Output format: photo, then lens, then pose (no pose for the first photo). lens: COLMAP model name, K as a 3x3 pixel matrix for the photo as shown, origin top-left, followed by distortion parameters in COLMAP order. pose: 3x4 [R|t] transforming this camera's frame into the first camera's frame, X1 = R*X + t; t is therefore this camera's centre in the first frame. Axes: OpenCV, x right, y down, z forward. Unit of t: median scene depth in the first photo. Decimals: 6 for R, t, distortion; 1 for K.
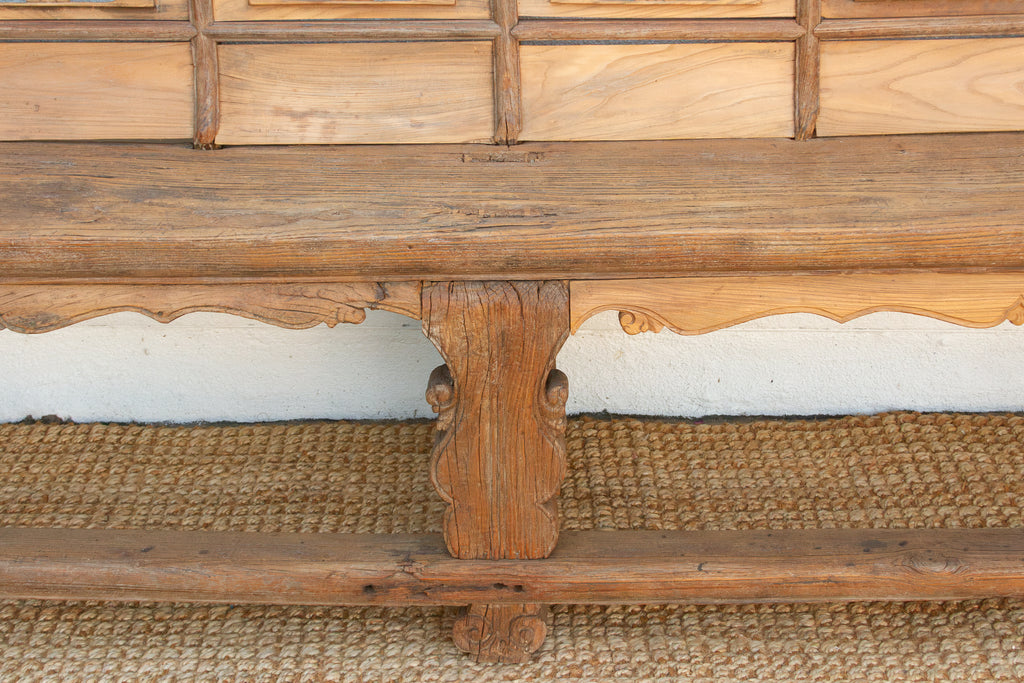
lens RADIAL K [[1591.3, 0, 542.1], [0, 1591.3, 320.7], [0, 0, 1]] dist [0.097768, -0.065386]
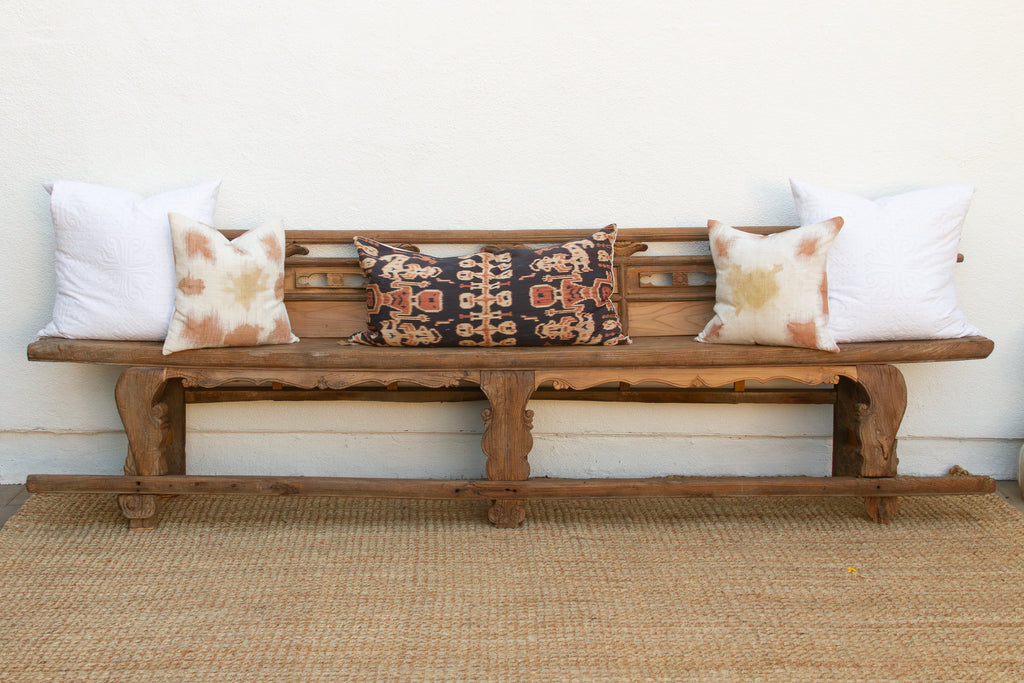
lens RADIAL K [[1353.3, 0, 495.5], [0, 1353.3, 301.4], [0, 0, 1]] dist [0.026122, 0.026520]
pose [[0.999900, 0.010608, 0.009323, -0.072655], [-0.006943, 0.944107, -0.329567, 0.627907], [-0.012298, 0.329469, 0.944086, -1.233699]]
